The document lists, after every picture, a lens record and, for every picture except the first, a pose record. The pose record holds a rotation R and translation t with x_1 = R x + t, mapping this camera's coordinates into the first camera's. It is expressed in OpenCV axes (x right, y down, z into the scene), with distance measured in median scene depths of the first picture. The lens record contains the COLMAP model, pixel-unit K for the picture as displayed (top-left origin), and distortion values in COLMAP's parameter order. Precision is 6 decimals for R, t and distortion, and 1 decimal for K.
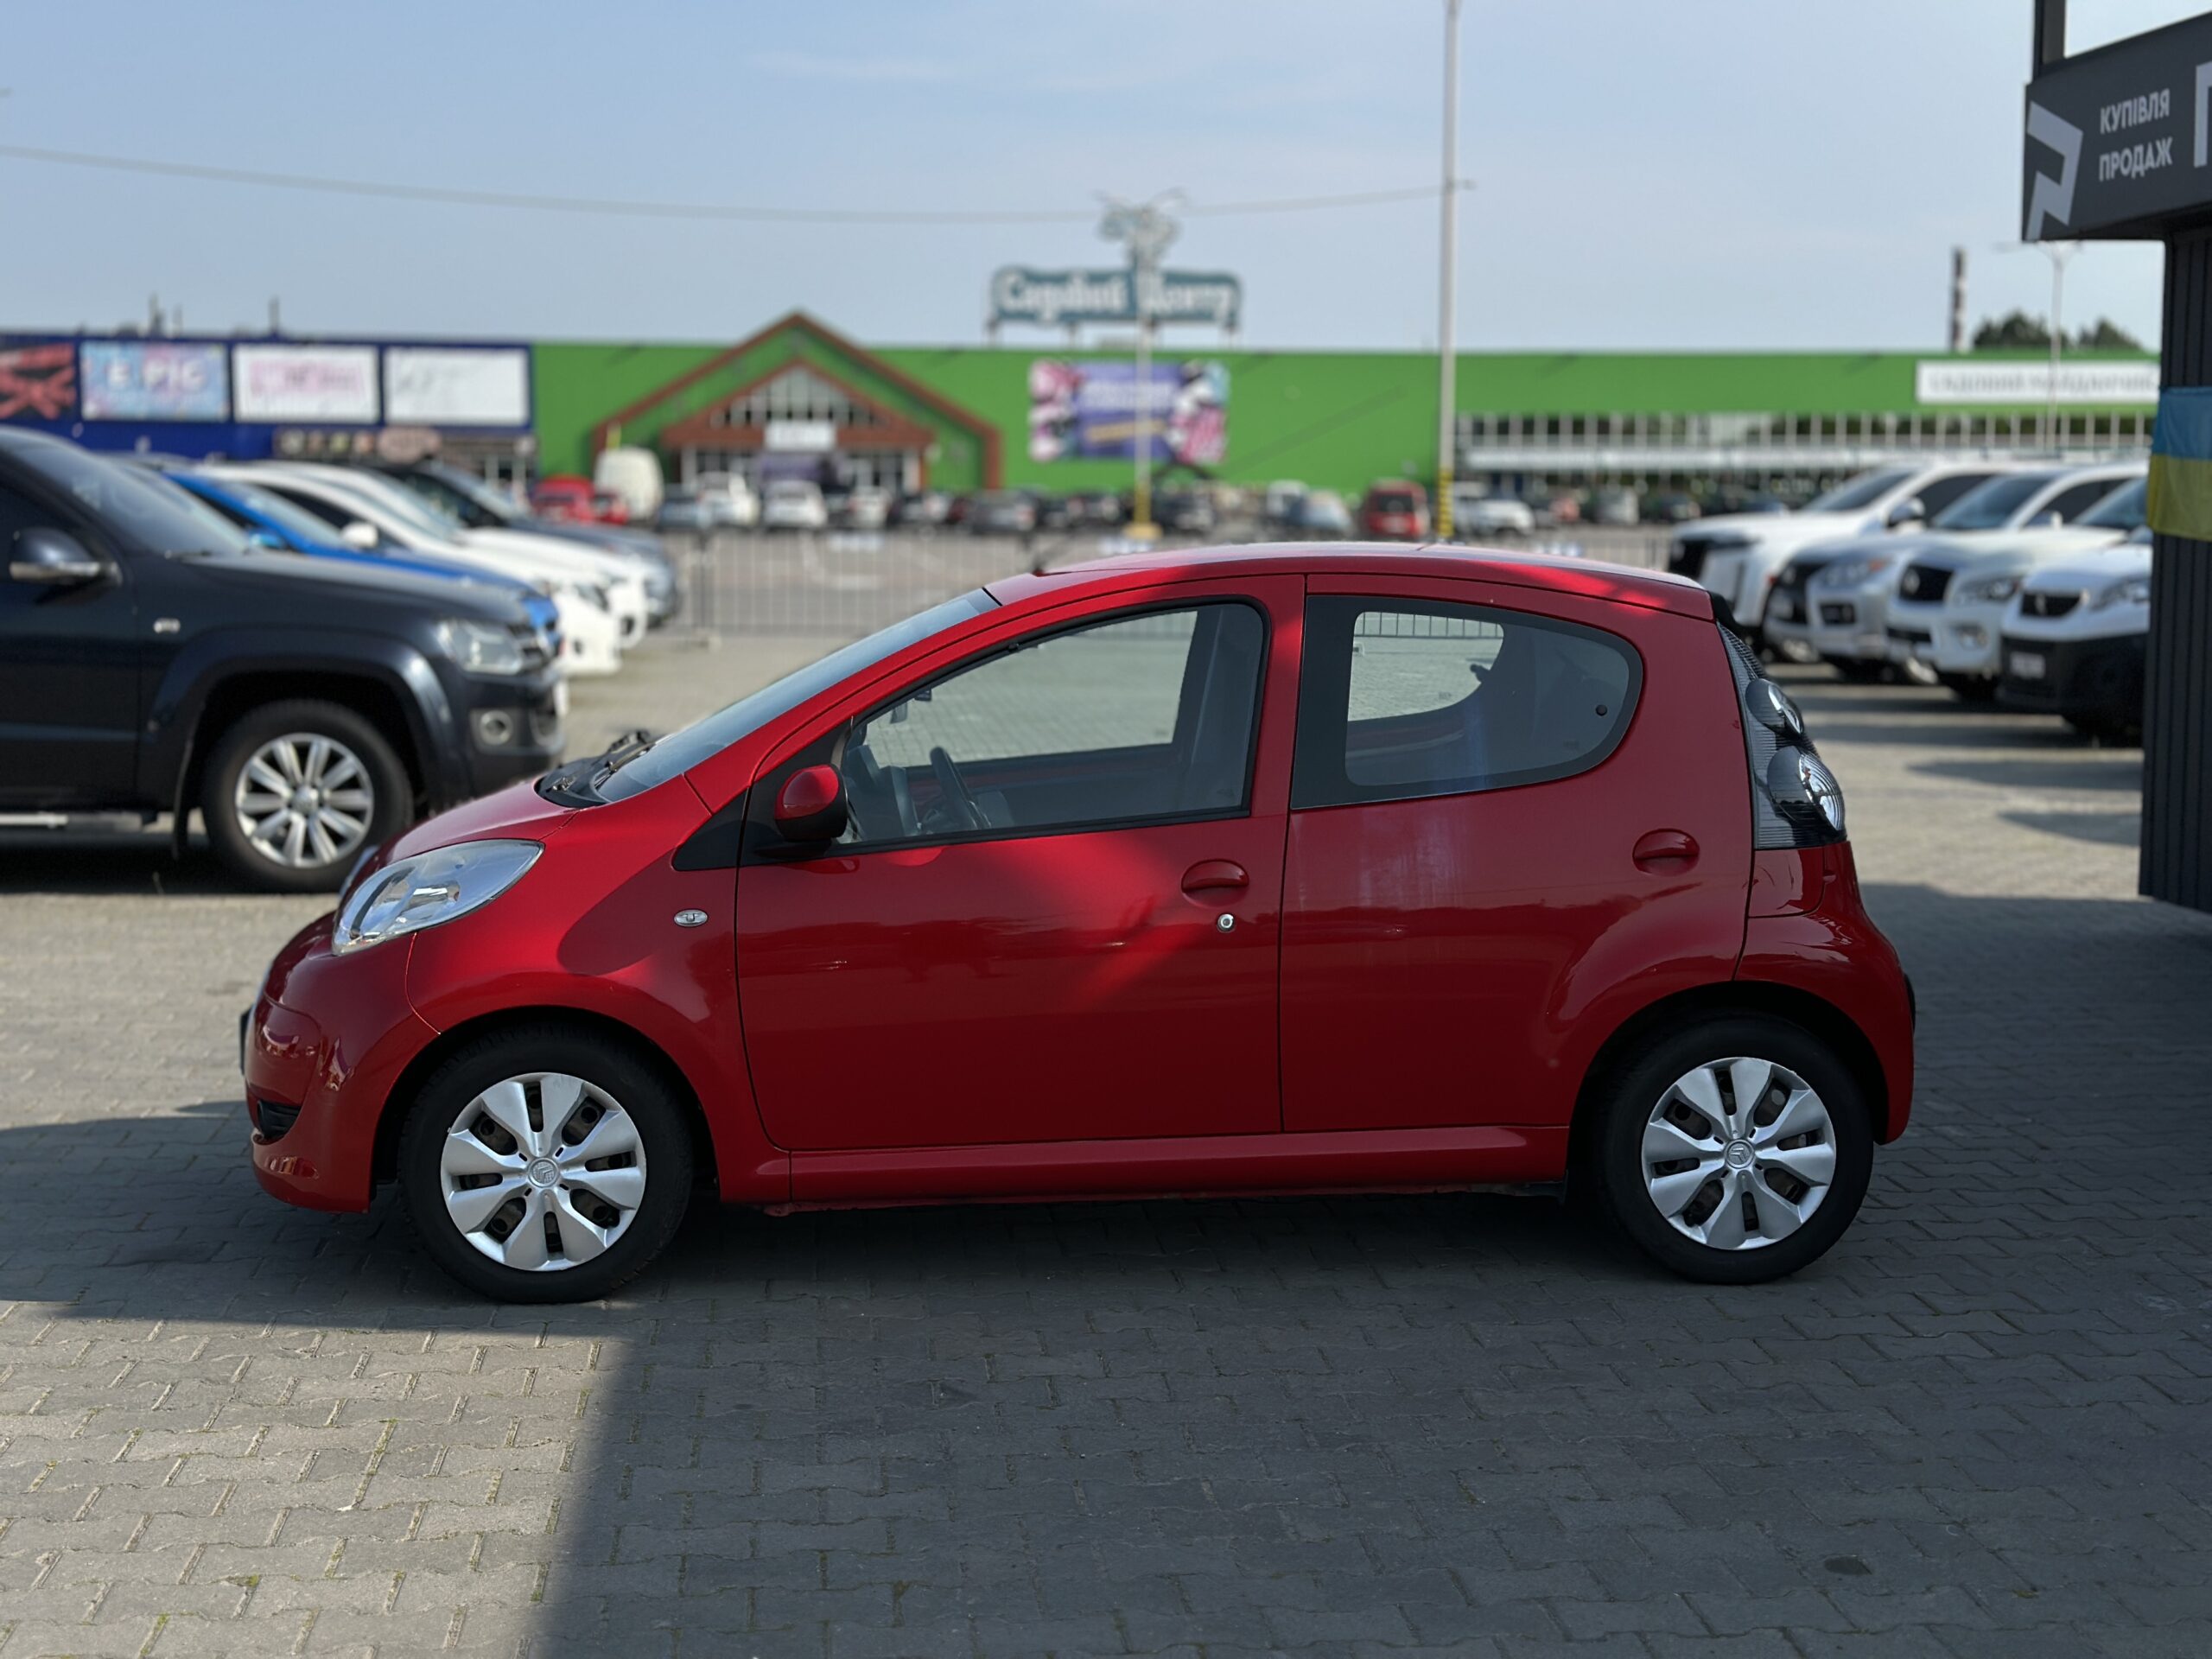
lens RADIAL K [[3054.7, 0, 1106.0], [0, 3054.7, 829.5], [0, 0, 1]] dist [0.170806, -0.353361]
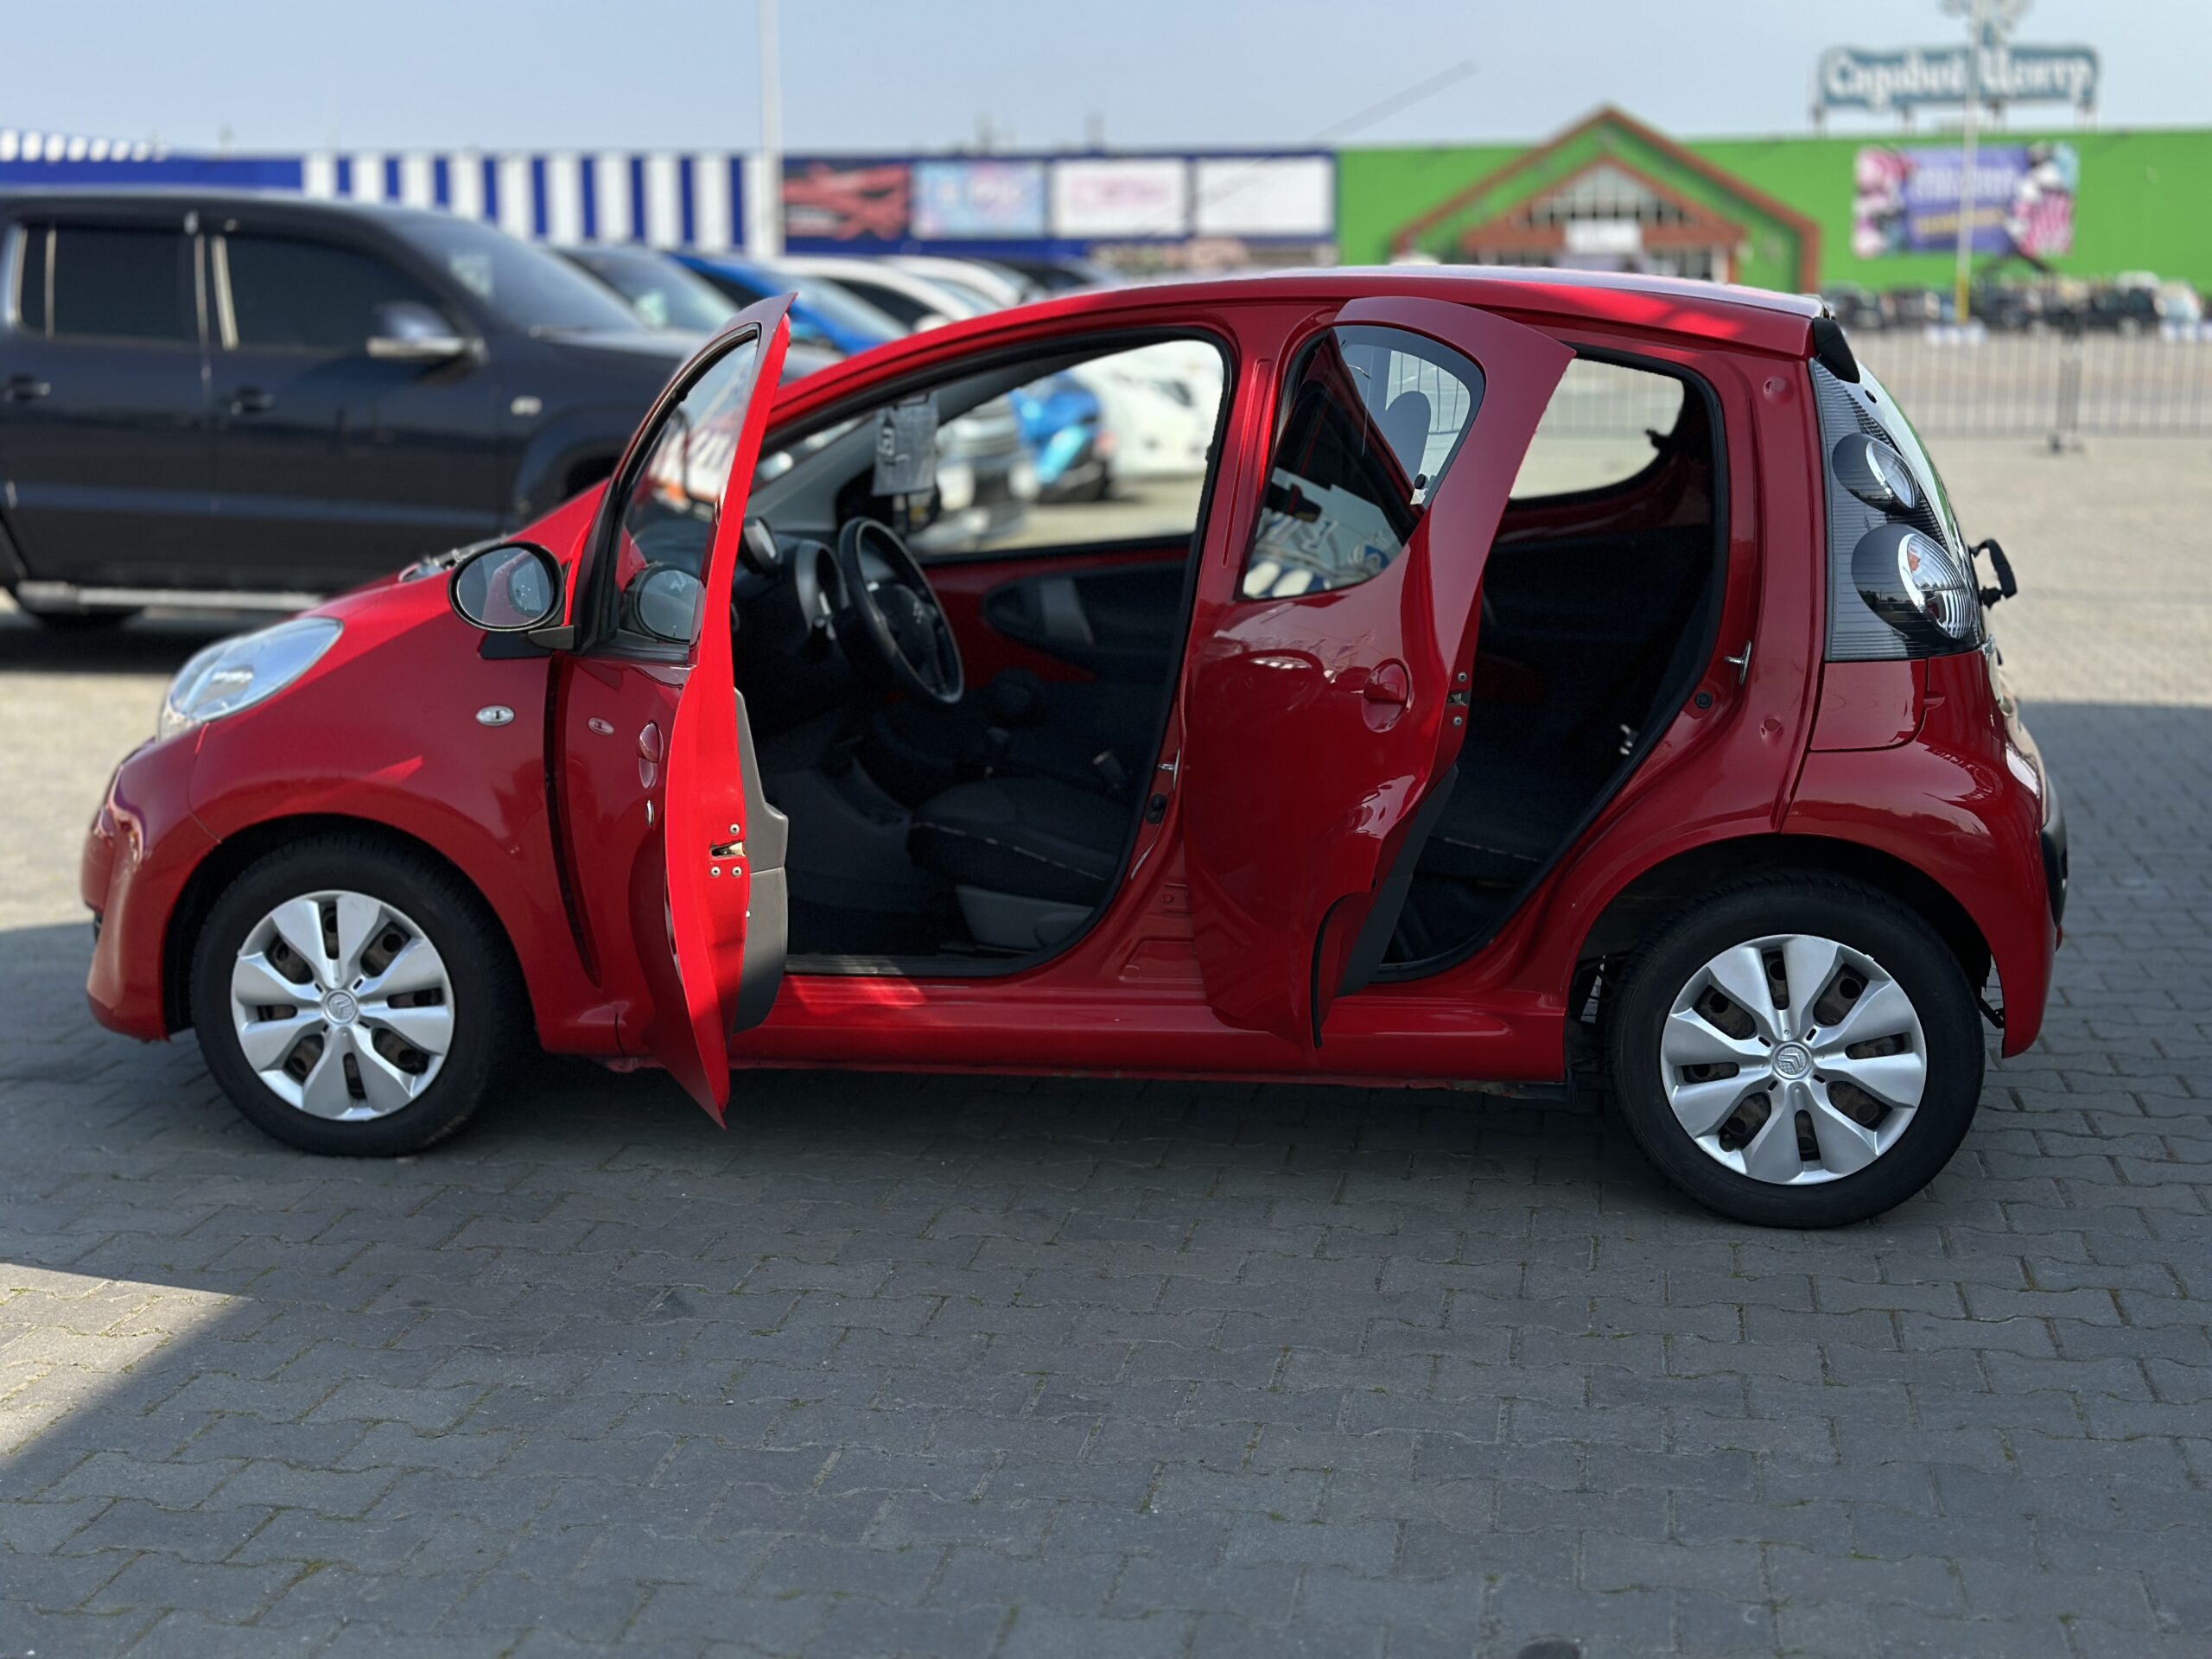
lens RADIAL K [[3054.7, 0, 1106.0], [0, 3054.7, 829.5], [0, 0, 1]] dist [0.170806, -0.353361]
pose [[0.962712, 0.035528, -0.268187, 0.242959], [-0.019433, 0.997860, 0.062431, 0.003888], [0.269831, -0.054891, 0.961342, 0.222644]]
